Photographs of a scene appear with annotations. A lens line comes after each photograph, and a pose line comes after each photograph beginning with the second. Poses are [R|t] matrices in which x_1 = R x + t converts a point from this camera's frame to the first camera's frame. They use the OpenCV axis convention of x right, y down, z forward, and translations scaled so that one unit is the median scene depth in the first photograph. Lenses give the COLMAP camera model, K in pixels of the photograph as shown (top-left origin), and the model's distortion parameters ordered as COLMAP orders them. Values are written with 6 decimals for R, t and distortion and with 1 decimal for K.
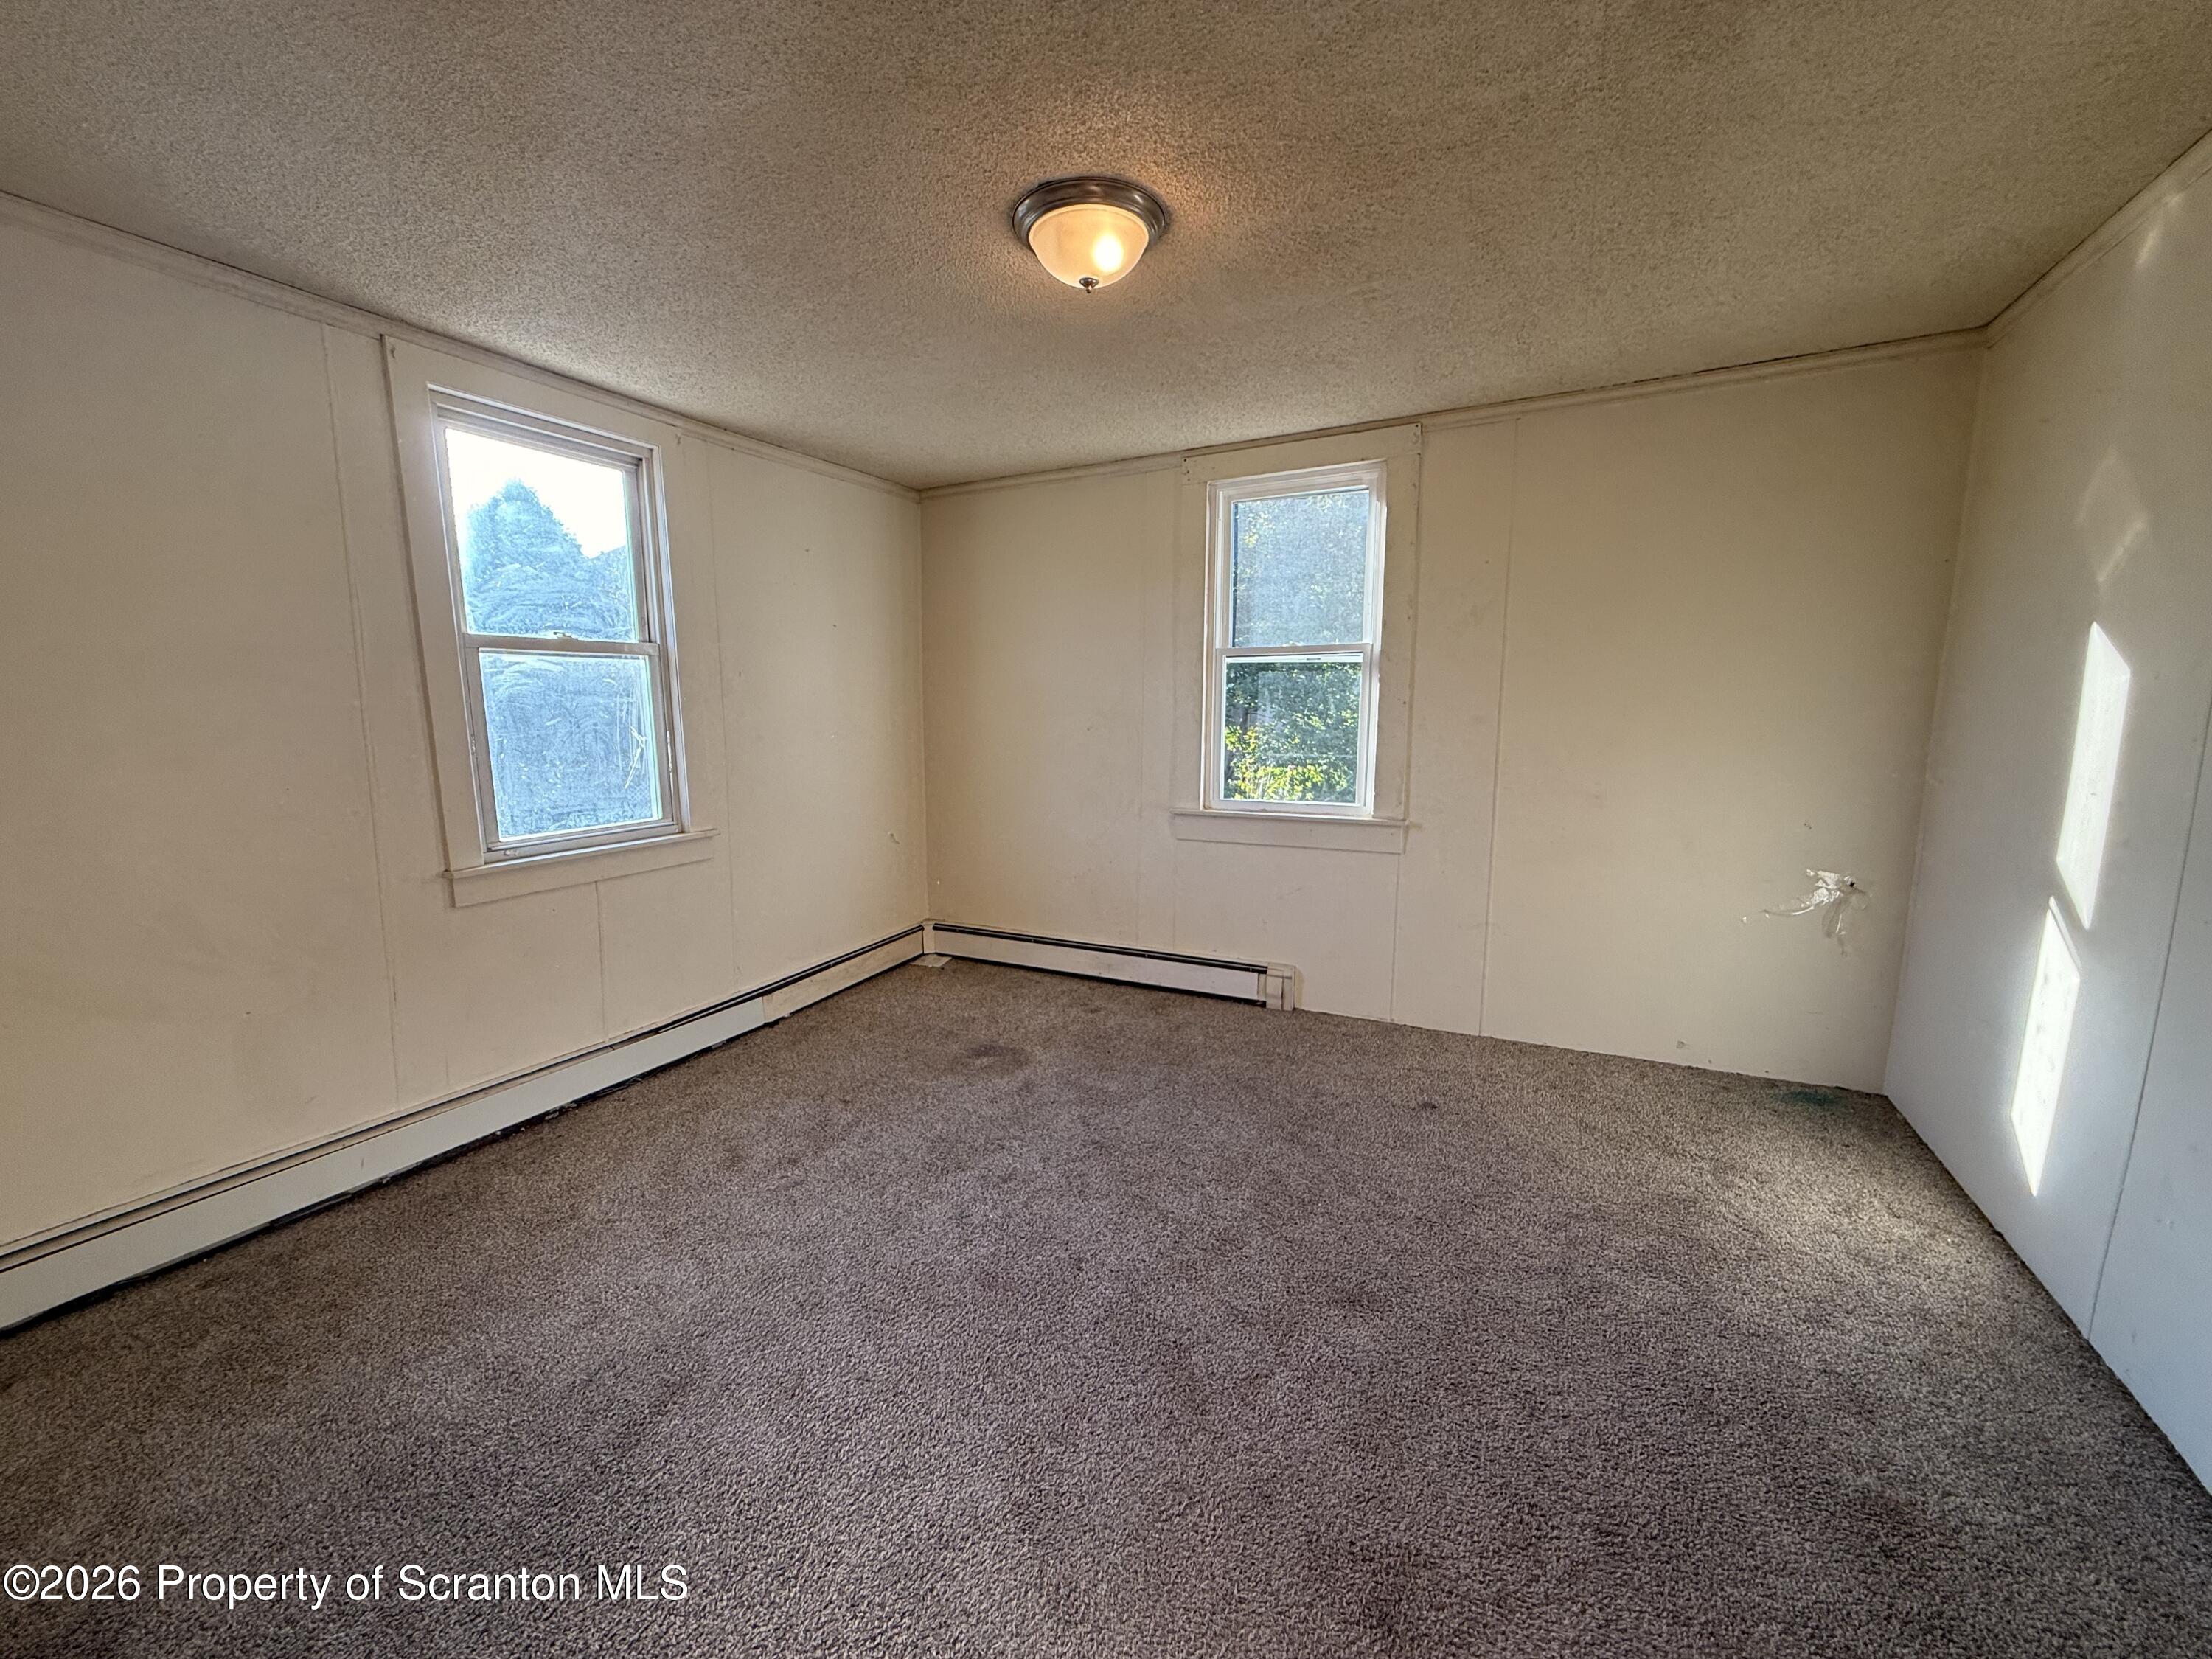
lens RADIAL K [[884.8, 0, 1102.9], [0, 884.8, 833.1], [0, 0, 1]] dist [-0.000315, -0.000041]
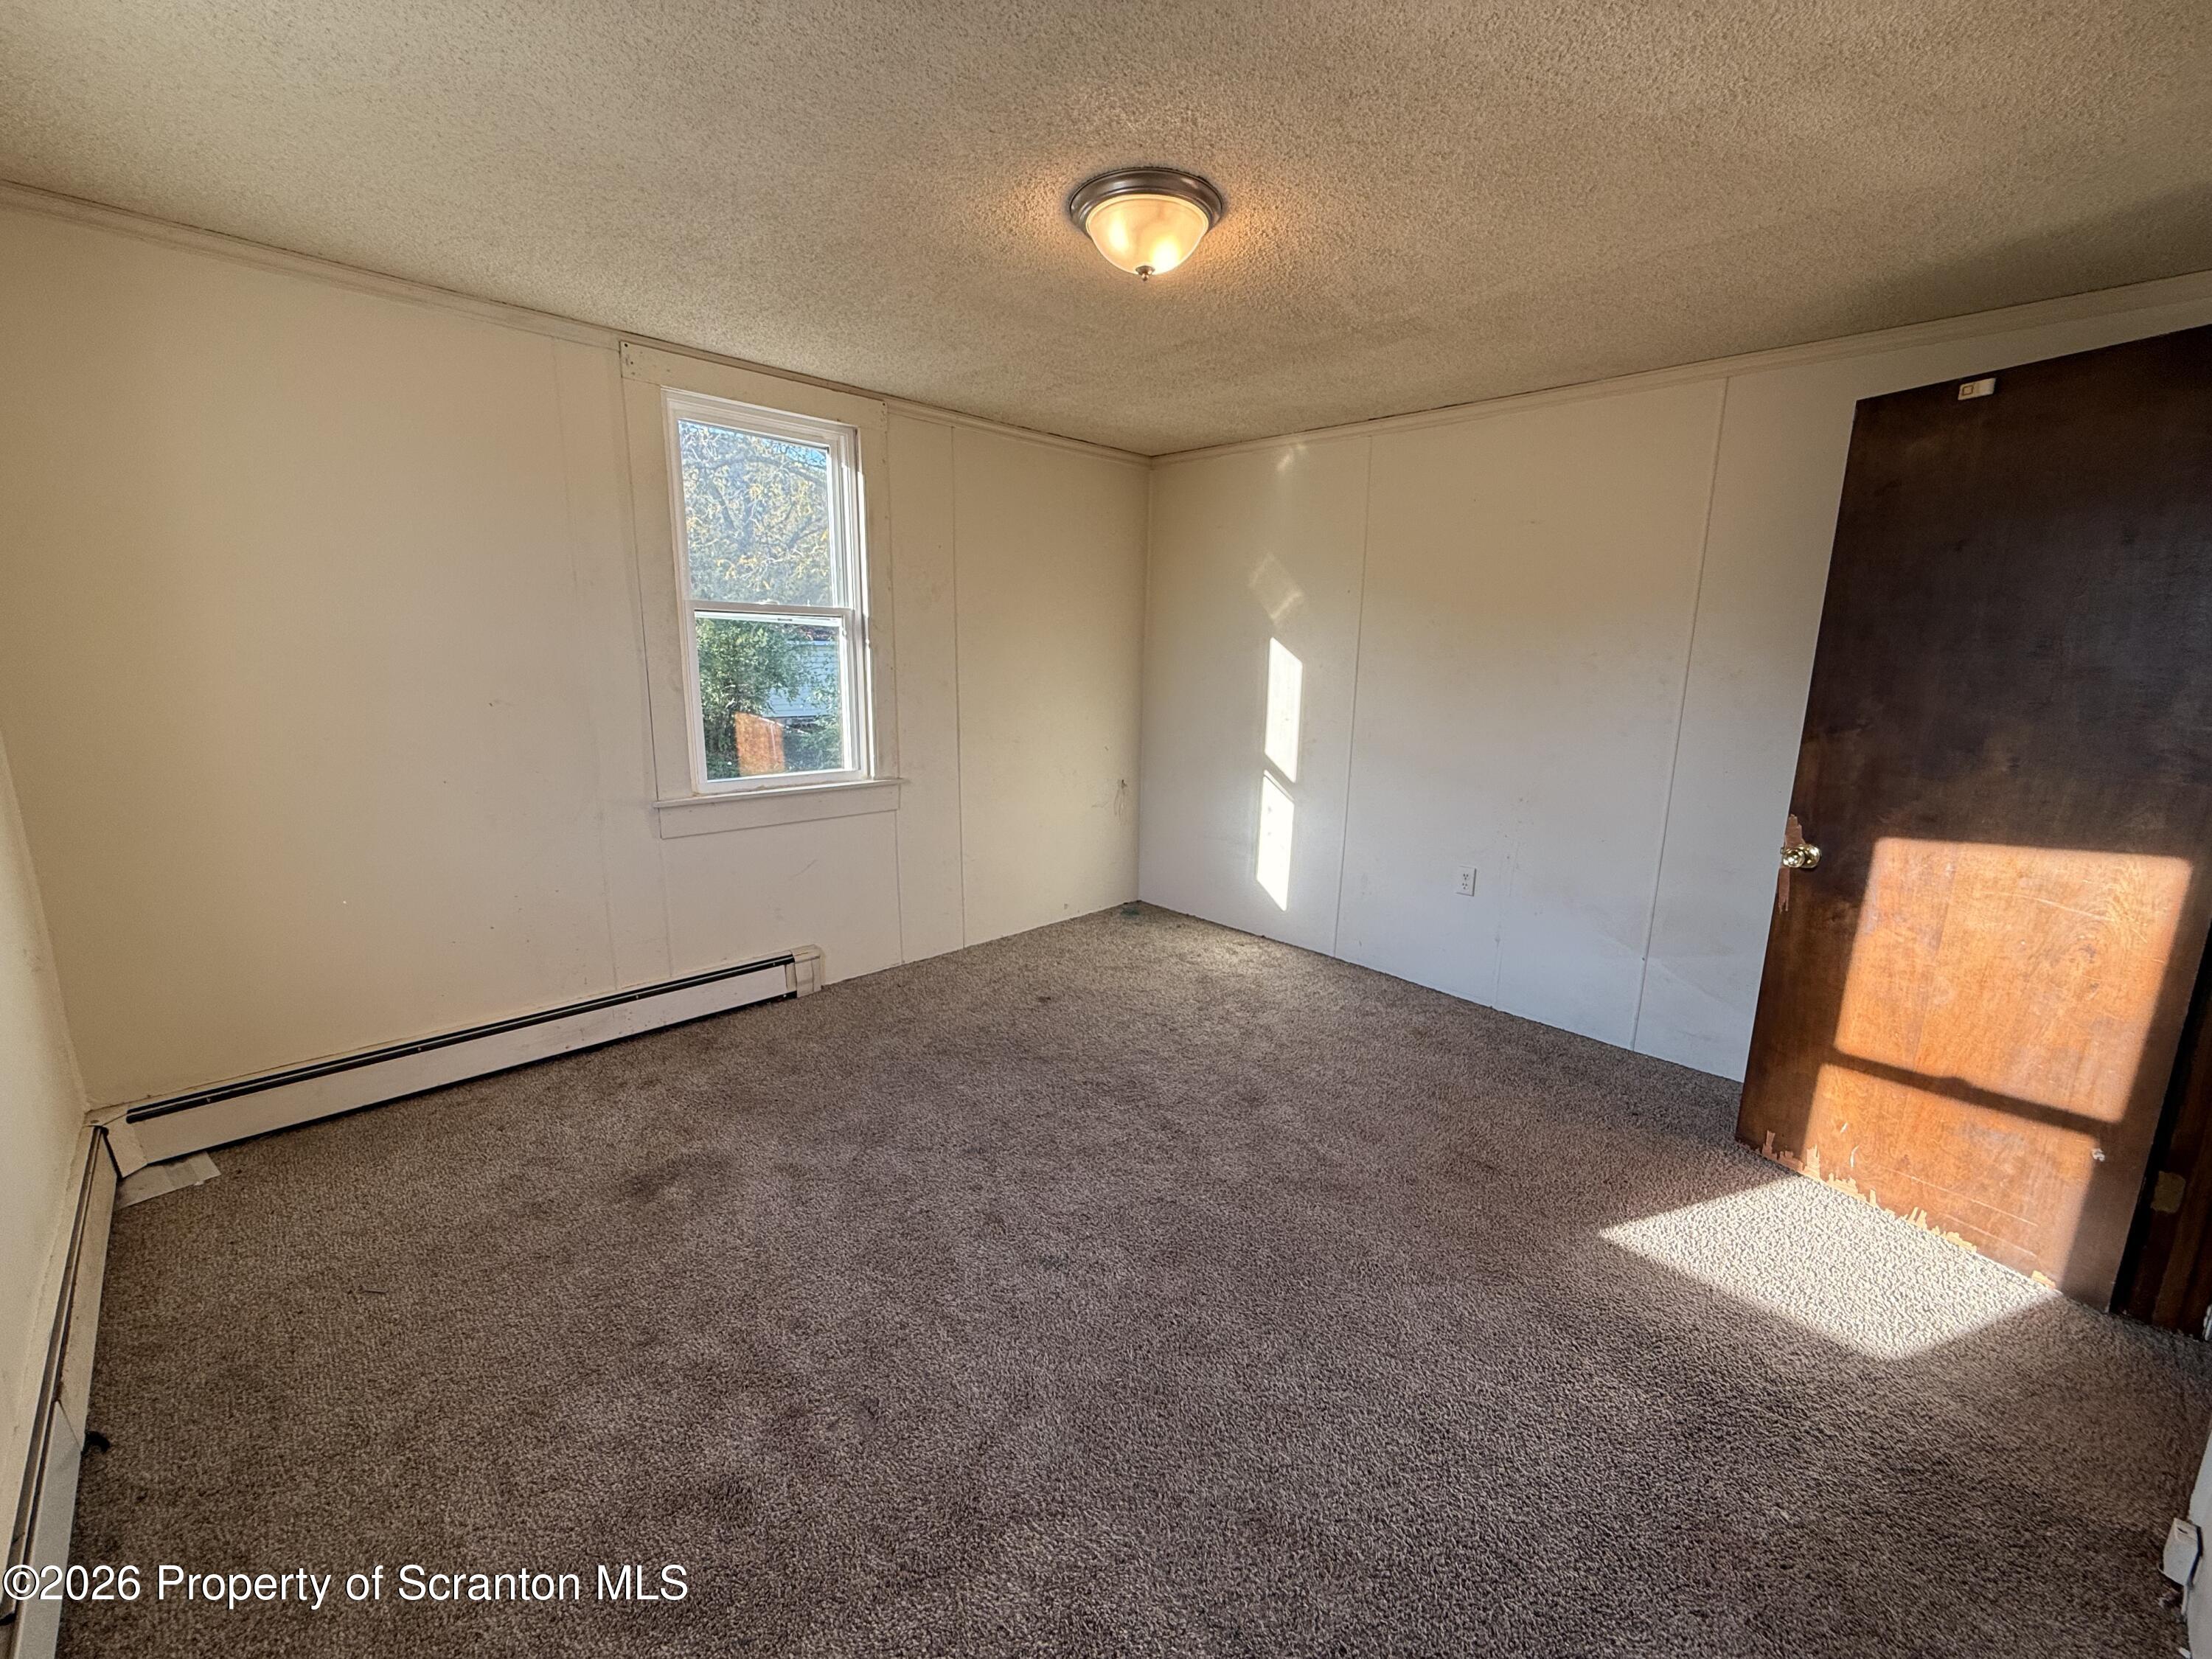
lens RADIAL K [[884.8, 0, 1102.9], [0, 884.8, 833.1], [0, 0, 1]] dist [-0.000315, -0.000041]
pose [[0.305470, -0.178837, 0.935257, -0.630334], [0.114120, 0.982001, 0.150502, -0.085861], [-0.945338, 0.060757, 0.320381, 0.439139]]
